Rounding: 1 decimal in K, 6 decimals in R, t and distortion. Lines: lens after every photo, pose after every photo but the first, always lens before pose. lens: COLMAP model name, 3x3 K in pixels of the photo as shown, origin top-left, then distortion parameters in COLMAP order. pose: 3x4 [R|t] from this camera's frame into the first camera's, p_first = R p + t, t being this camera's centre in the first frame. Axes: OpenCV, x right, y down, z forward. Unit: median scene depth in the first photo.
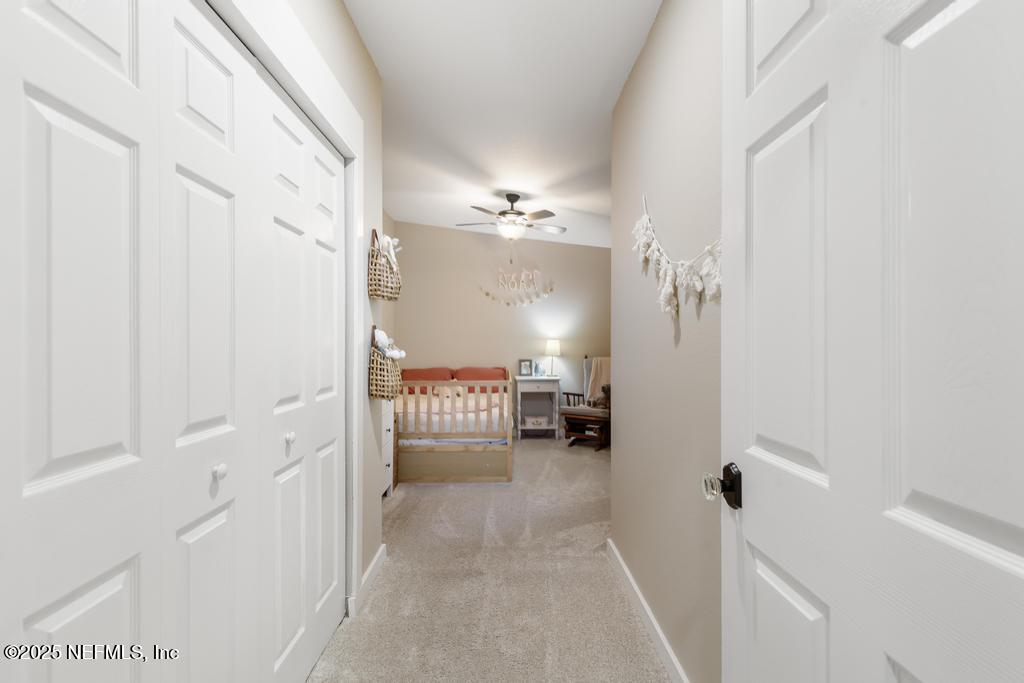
lens RADIAL K [[481.0, 0, 513.9], [0, 481.0, 340.6], [0, 0, 1]] dist [0.012753, -0.003297]
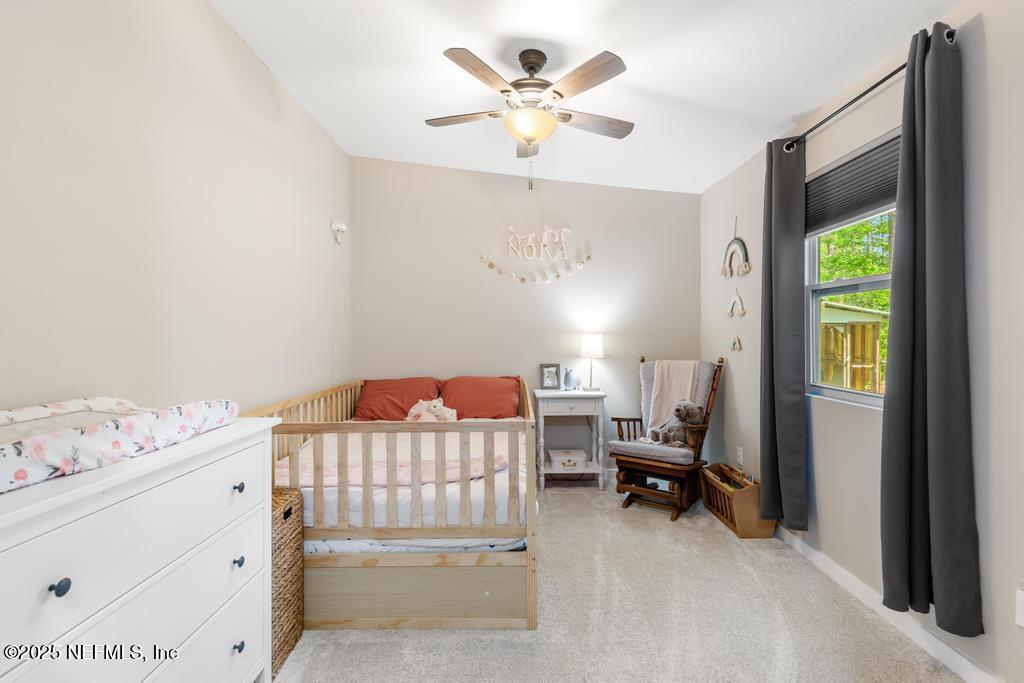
lens RADIAL K [[481.0, 0, 513.3], [0, 481.0, 337.5], [0, 0, 1]] dist [0.012753, -0.003297]
pose [[0.999604, -0.008591, -0.026794, -0.008965], [0.008813, 0.999928, 0.008187, -0.003567], [0.026722, -0.008420, 0.999607, 0.375969]]
